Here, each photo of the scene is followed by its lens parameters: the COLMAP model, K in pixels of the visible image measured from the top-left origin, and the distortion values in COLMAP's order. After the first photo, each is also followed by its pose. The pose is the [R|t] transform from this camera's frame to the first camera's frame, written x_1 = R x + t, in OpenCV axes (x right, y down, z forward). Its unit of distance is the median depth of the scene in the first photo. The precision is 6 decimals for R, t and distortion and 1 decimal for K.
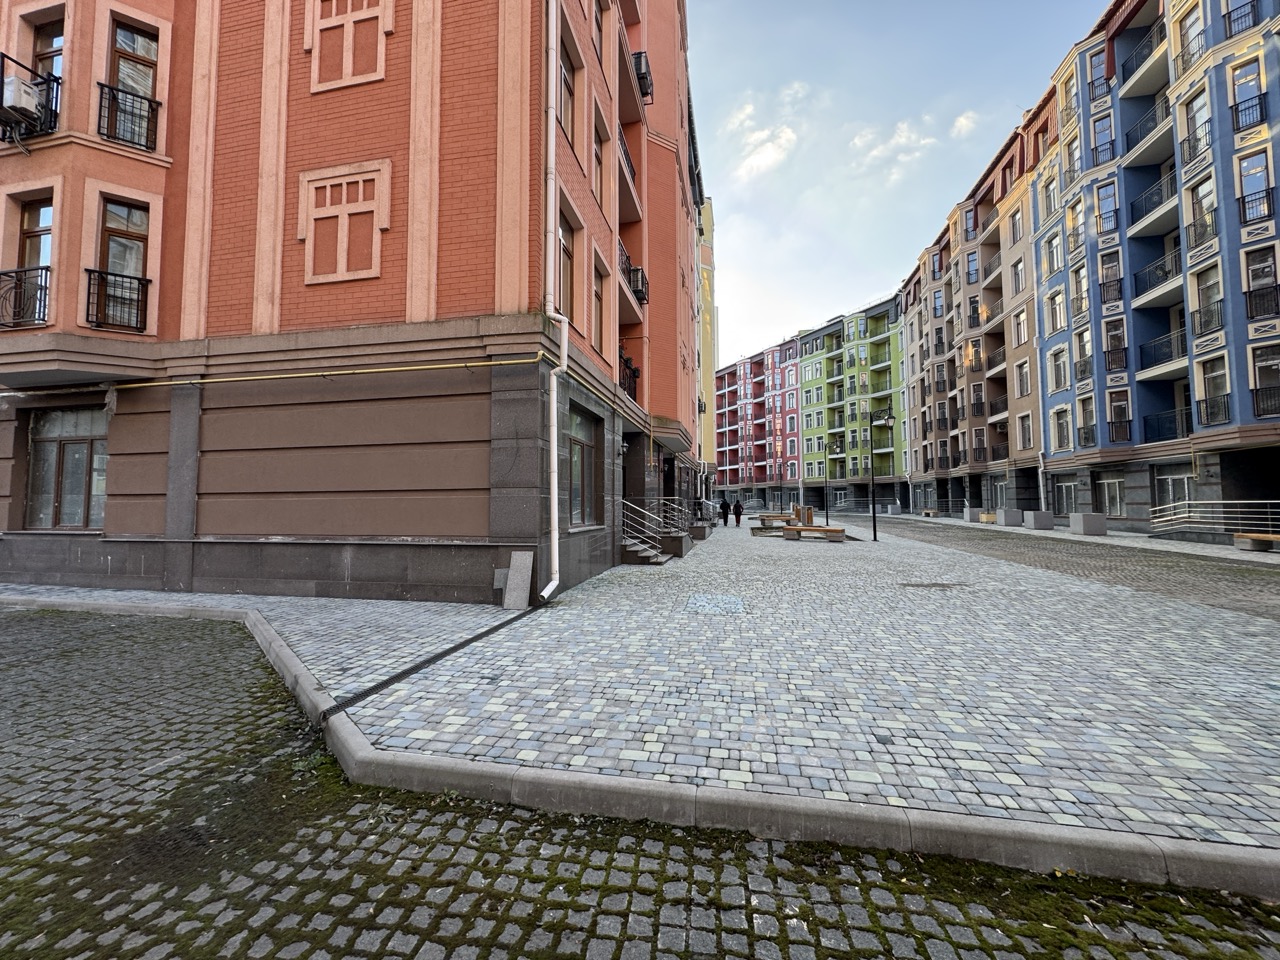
lens RADIAL K [[505.8, 0, 639.6], [0, 505.8, 477.4], [0, 0, 1]] dist [-0.002572, 0.000261]
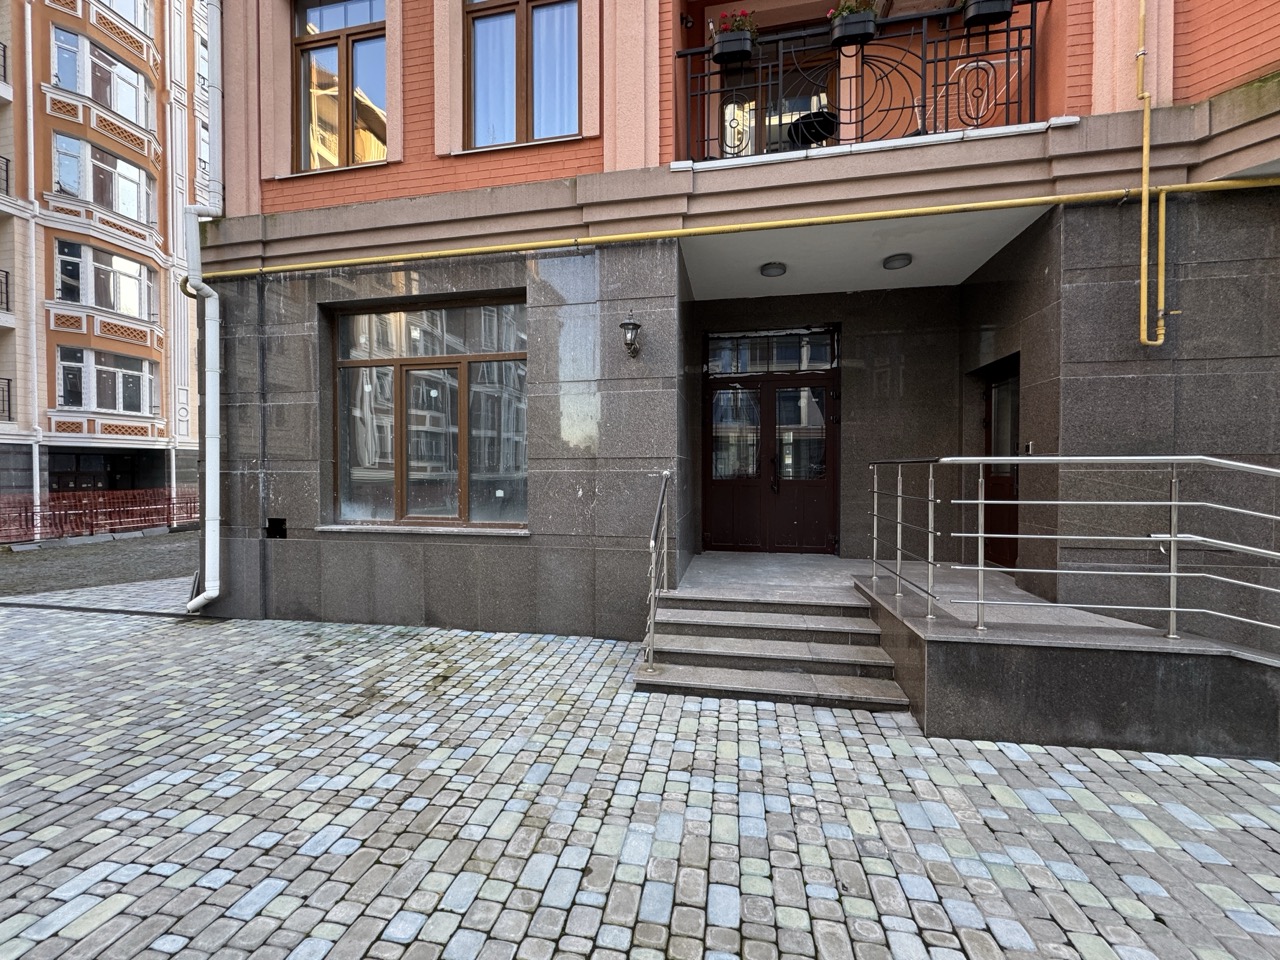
lens RADIAL K [[505.8, 0, 639.6], [0, 505.8, 477.4], [0, 0, 1]] dist [-0.002572, 0.000261]
pose [[0.009969, 0.016301, -0.999817, 0.060327], [0.058835, 0.998125, 0.016860, 0.007522], [0.998218, -0.058993, 0.008991, 0.177823]]
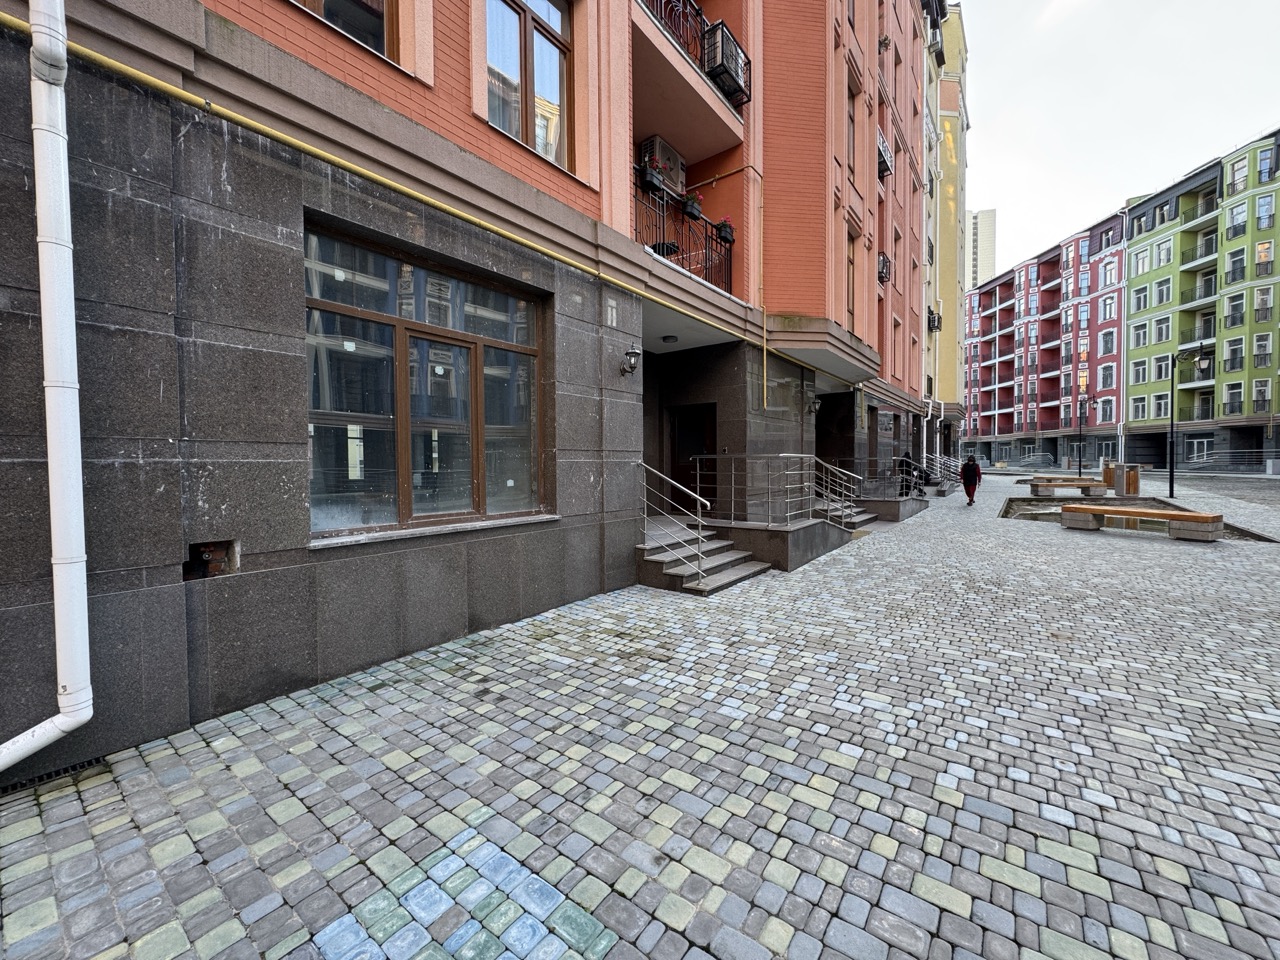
lens RADIAL K [[505.8, 0, 639.6], [0, 505.8, 477.4], [0, 0, 1]] dist [-0.002572, 0.000261]
pose [[0.897972, 0.007991, -0.439980, 0.035102], [0.029816, 0.996433, 0.078949, 0.003656], [0.439041, -0.084013, 0.894531, 0.097642]]
